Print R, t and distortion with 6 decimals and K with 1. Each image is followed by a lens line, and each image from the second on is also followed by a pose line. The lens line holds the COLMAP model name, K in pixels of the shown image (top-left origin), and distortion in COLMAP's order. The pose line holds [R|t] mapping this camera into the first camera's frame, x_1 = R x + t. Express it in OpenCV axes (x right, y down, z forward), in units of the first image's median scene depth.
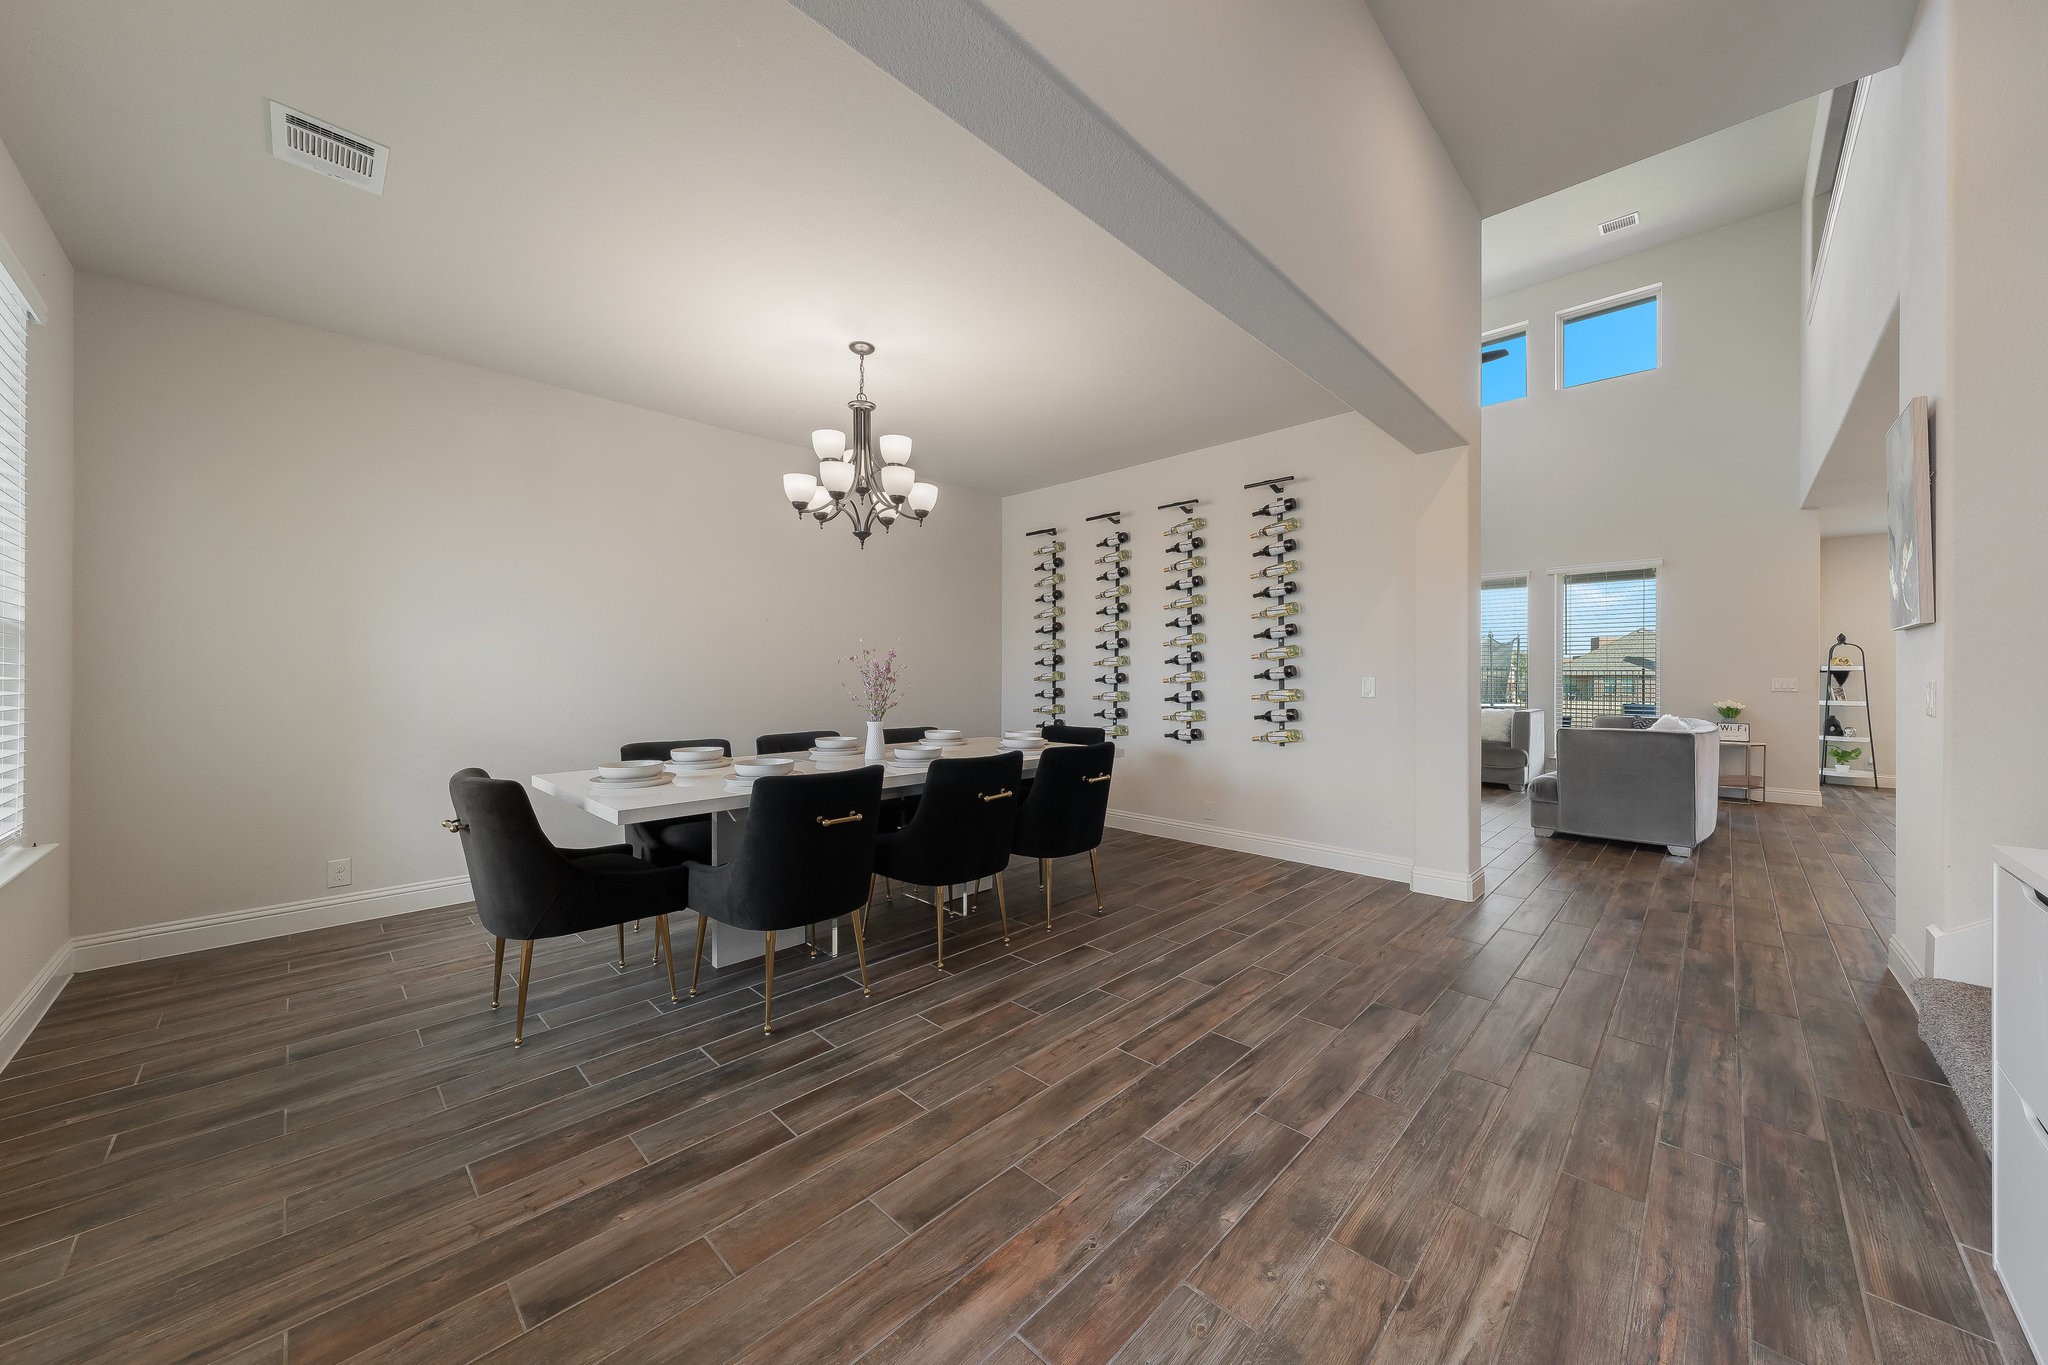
lens RADIAL K [[726.6, 0, 1027.5], [0, 726.6, 676.3], [0, 0, 1]] dist [0.001744, 0.000104]
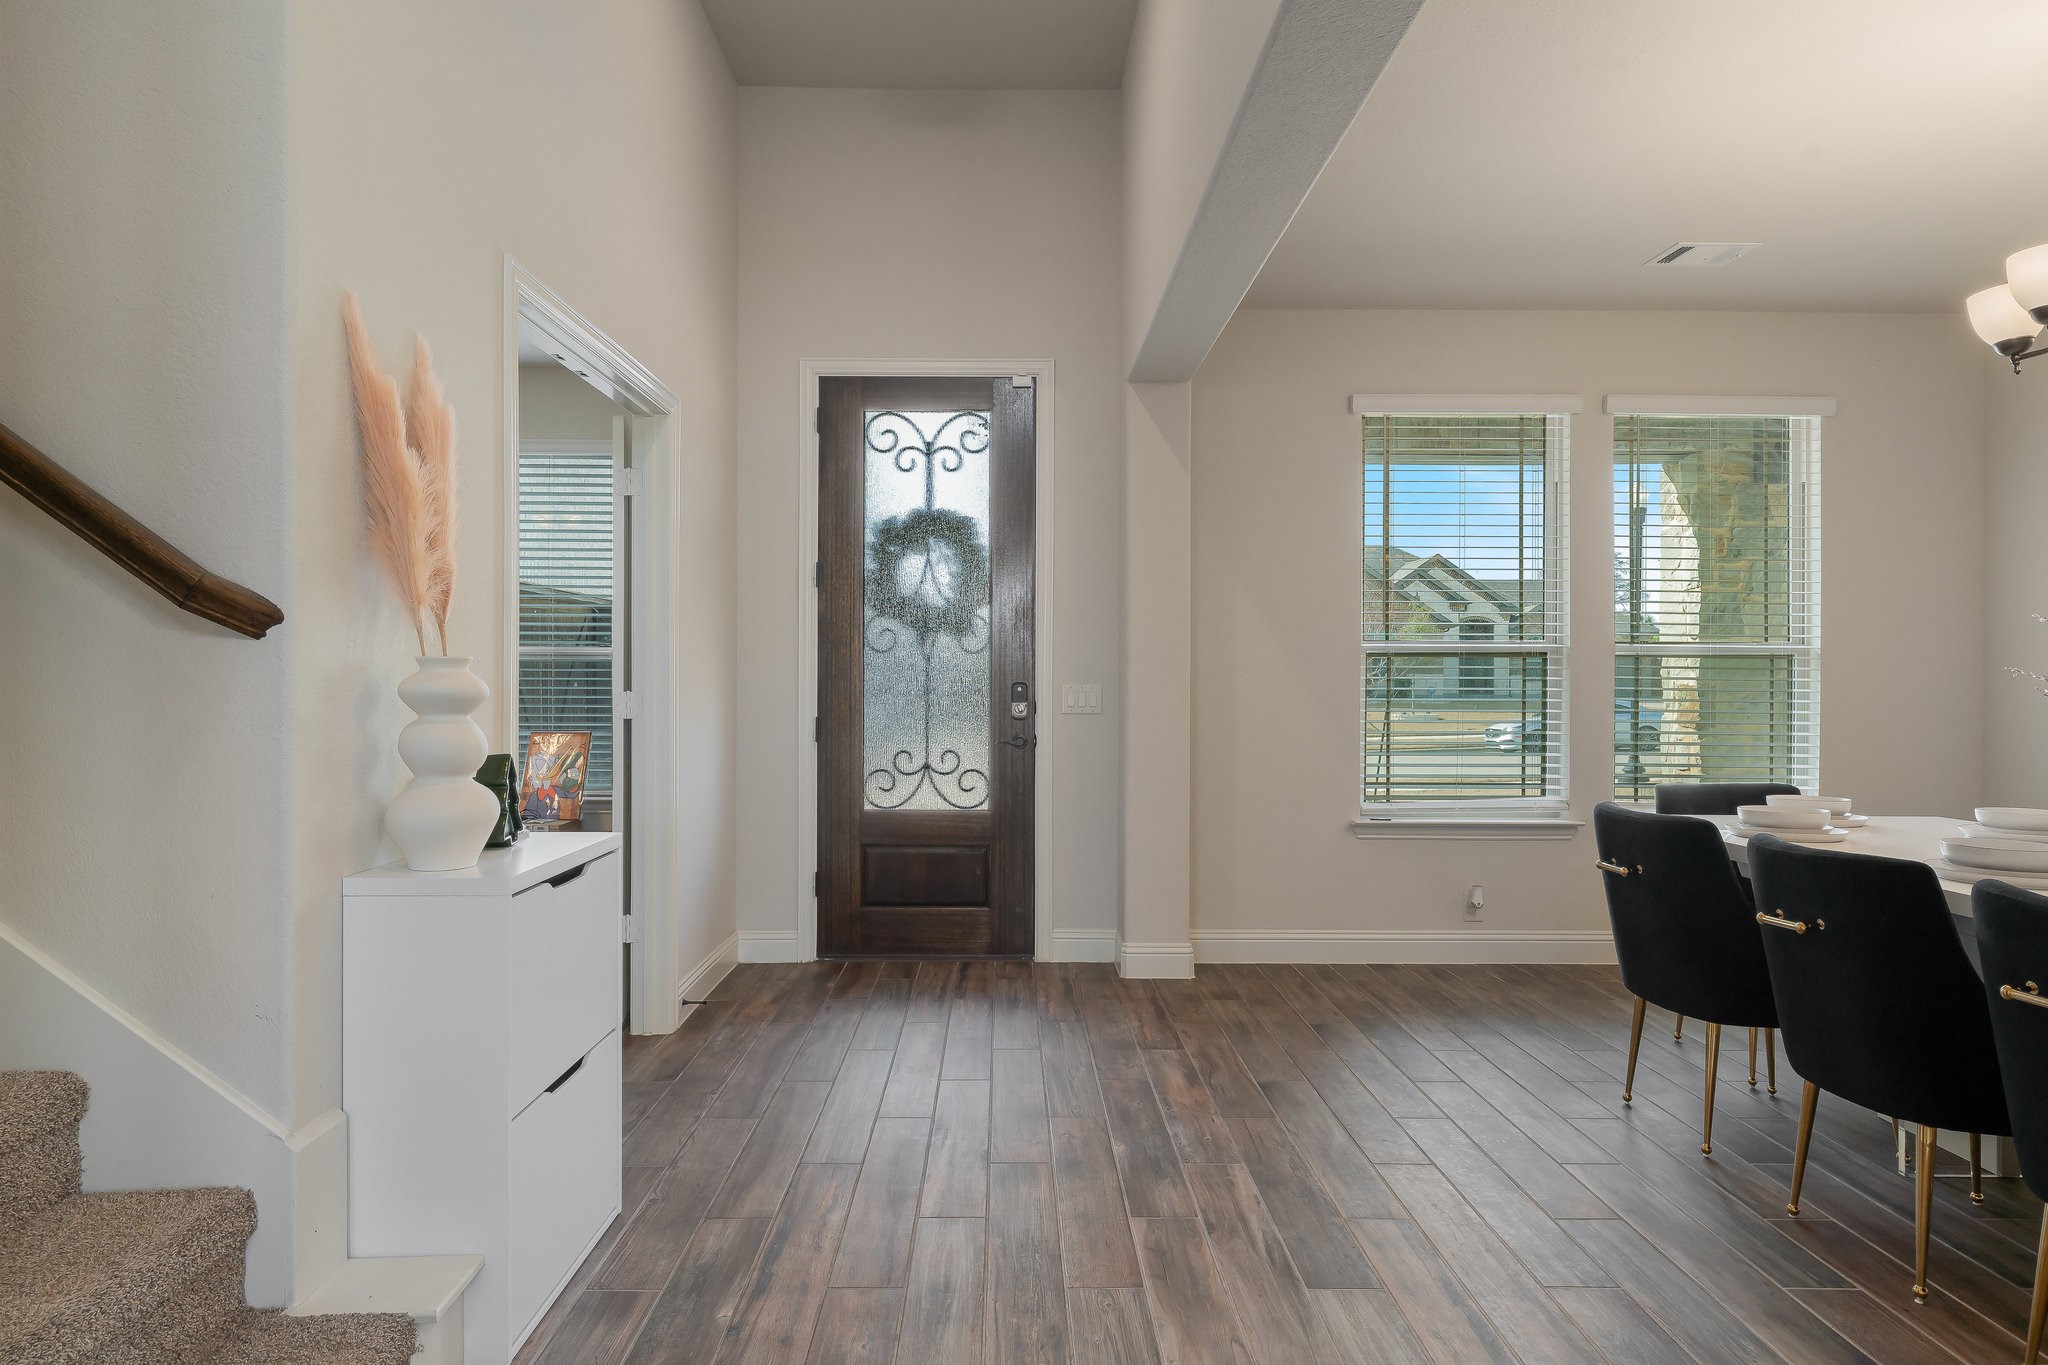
lens RADIAL K [[1148.2, 0, 1038.9], [0, 1148.2, 669.0], [0, 0, 1]] dist [0.003546, 0.002857]
pose [[-0.697150, -0.014652, -0.716776, 1.324610], [-0.006274, 0.999878, -0.014337, -0.004455], [0.716898, -0.005498, -0.697156, 1.704759]]
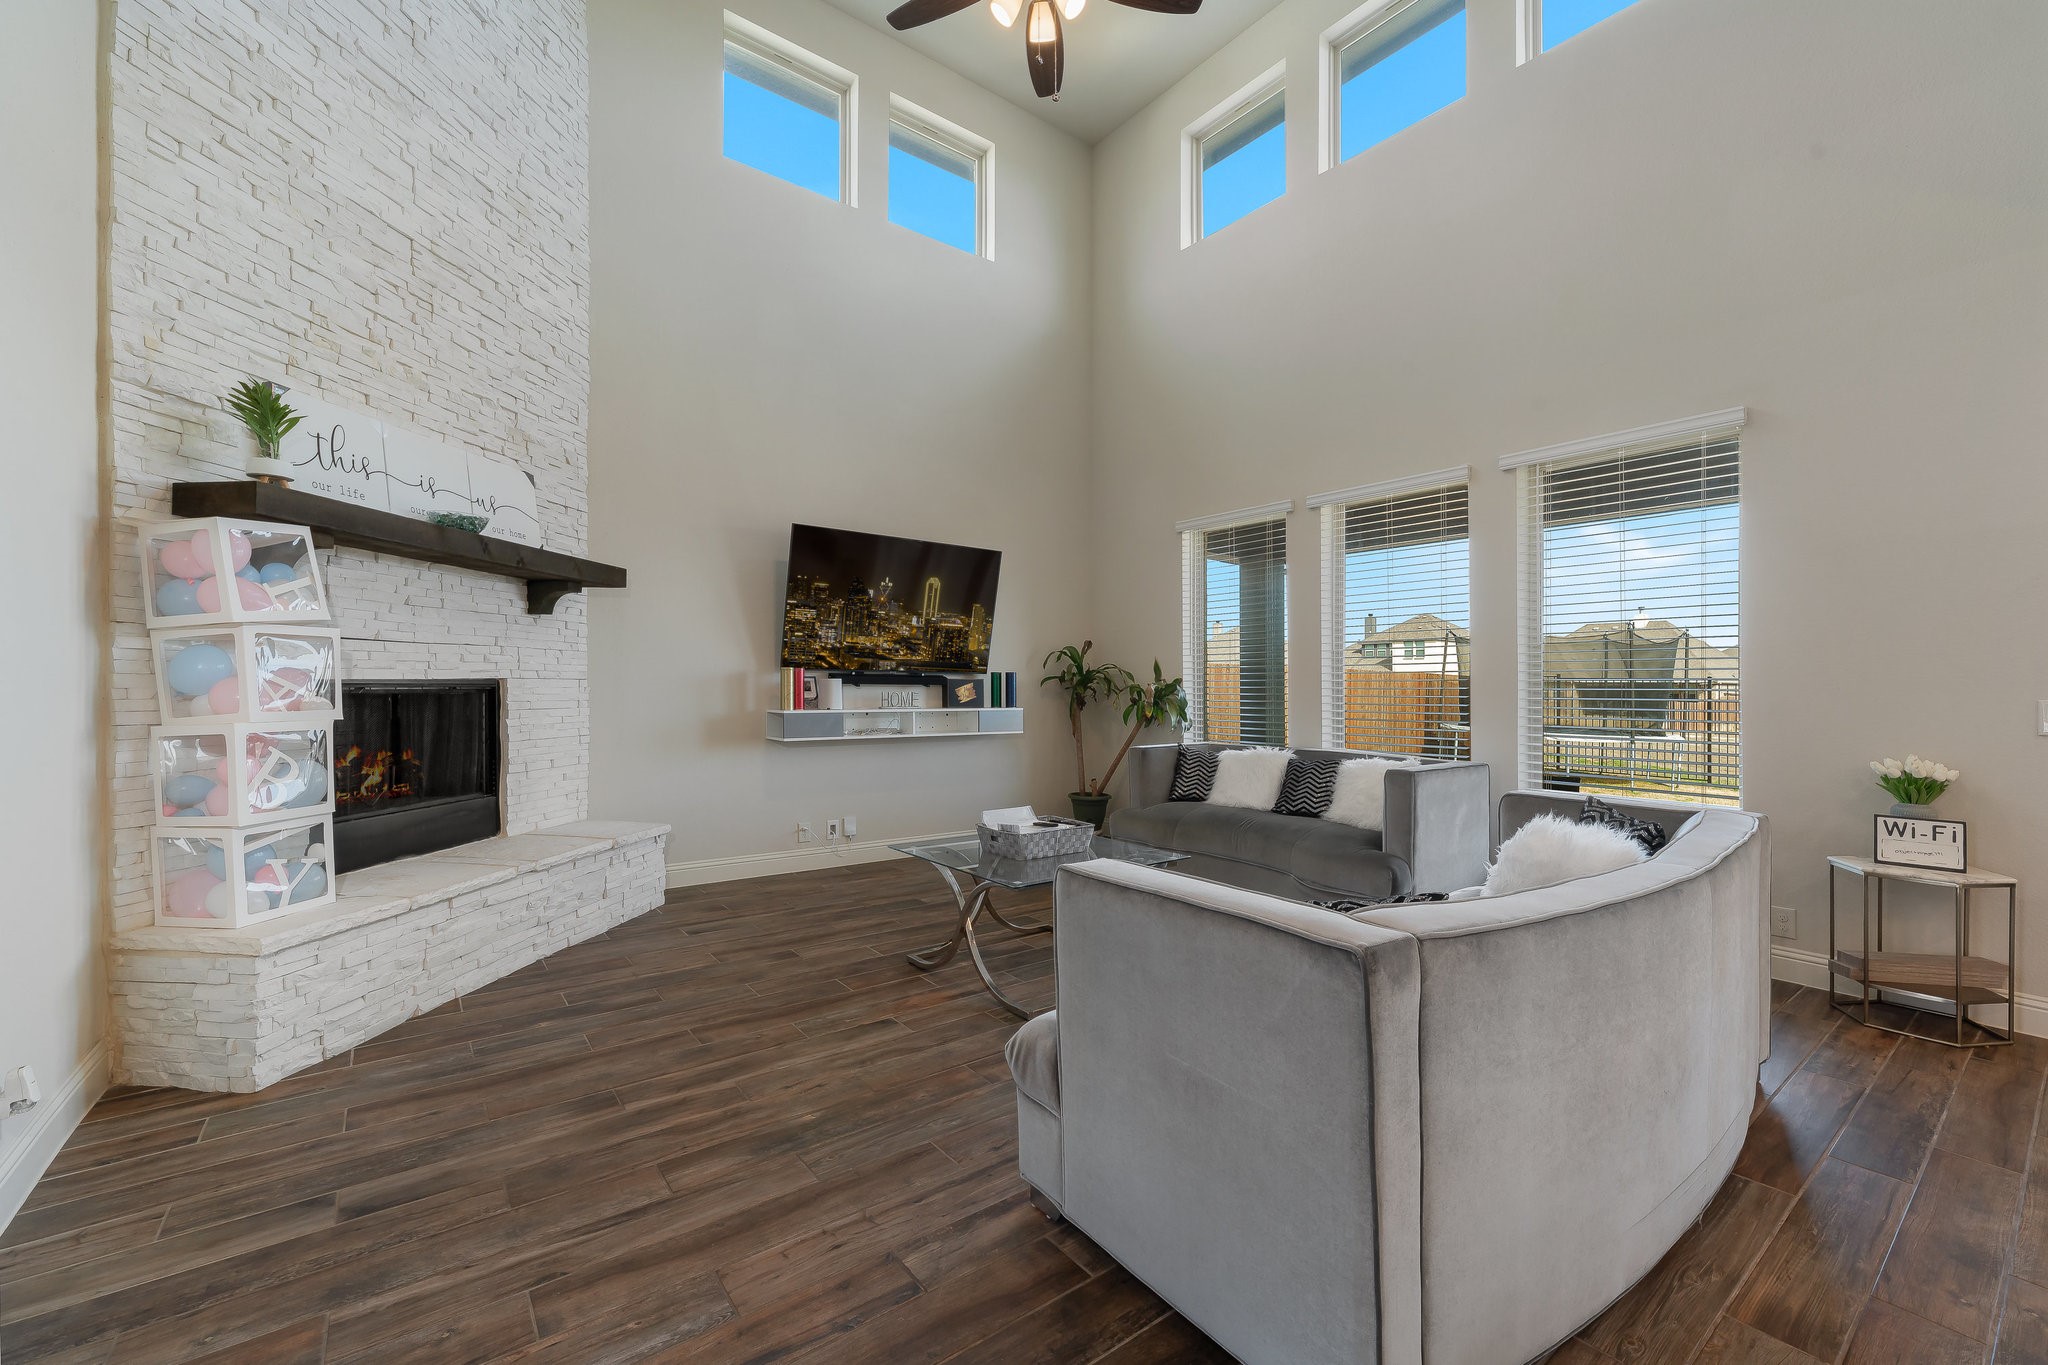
lens RADIAL K [[836.6, 0, 1016.6], [0, 836.6, 690.1], [0, 0, 1]] dist [0.001754, -0.000476]
pose [[0.989430, 0.006889, -0.144850, 1.847073], [-0.006204, 0.999967, 0.005178, -0.005304], [0.144881, -0.004224, 0.989440, 1.634681]]
